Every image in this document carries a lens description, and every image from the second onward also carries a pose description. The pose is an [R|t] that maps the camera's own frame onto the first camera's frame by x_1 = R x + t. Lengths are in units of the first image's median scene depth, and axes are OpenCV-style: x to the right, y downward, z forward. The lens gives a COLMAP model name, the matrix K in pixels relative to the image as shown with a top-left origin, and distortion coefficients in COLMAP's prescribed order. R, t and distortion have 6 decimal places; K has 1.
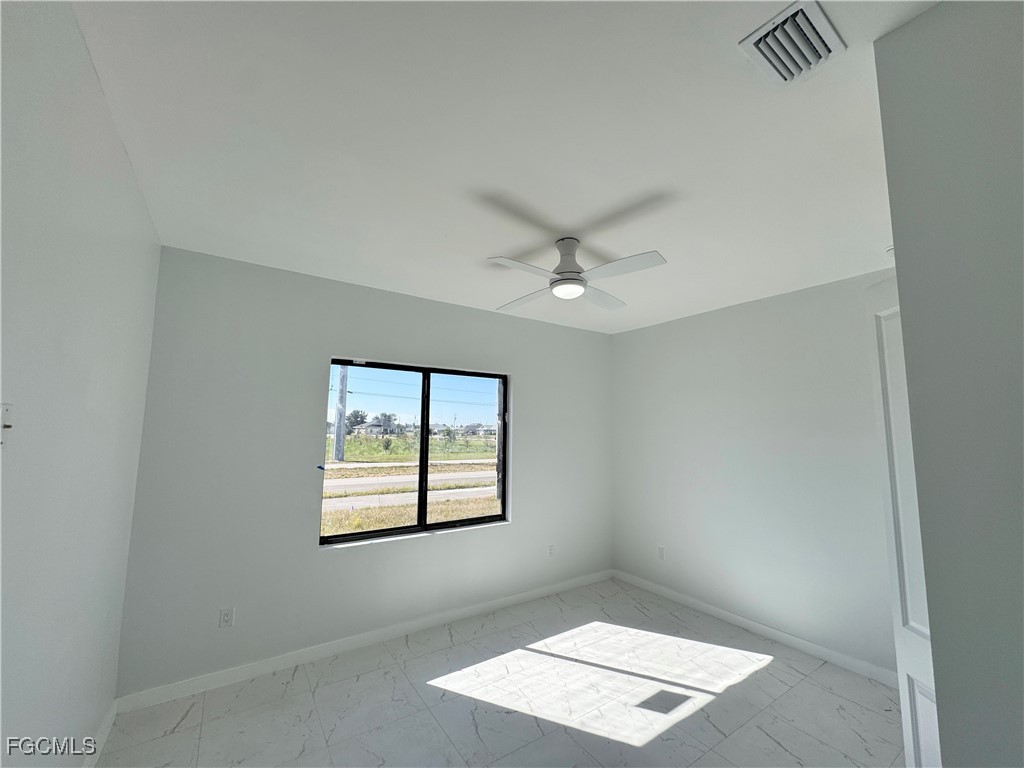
lens RADIAL K [[410.3, 0, 514.8], [0, 410.3, 379.8], [0, 0, 1]] dist [-0.001202, -0.000271]
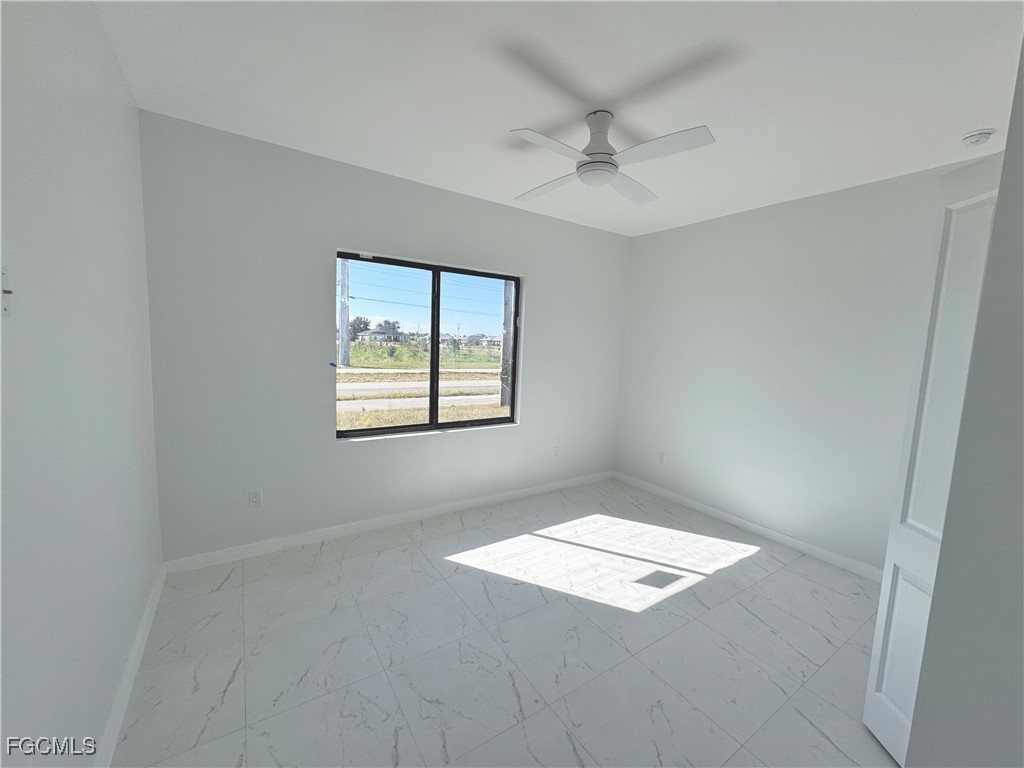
lens RADIAL K [[406.9, 0, 509.4], [0, 406.9, 383.8], [0, 0, 1]] dist [-0.000794, 0.000251]
pose [[0.999530, 0.030261, -0.004974, -0.036879], [-0.028516, 0.976797, 0.212259, 0.036422], [0.011281, -0.212017, 0.977201, 0.027130]]
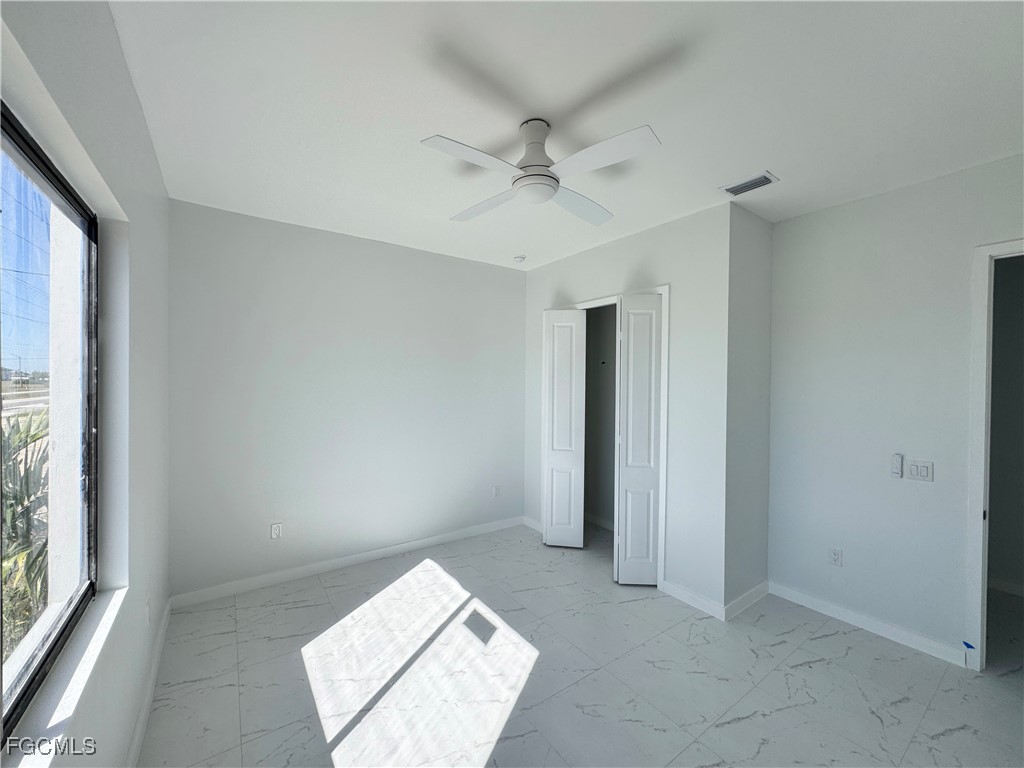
lens RADIAL K [[406.9, 0, 509.4], [0, 406.9, 383.8], [0, 0, 1]] dist [-0.000794, 0.000251]
pose [[-0.018441, -0.018581, 0.999657, -0.486433], [-0.116262, 0.993085, 0.016314, 0.110197], [-0.993047, -0.115921, -0.020474, 0.753779]]
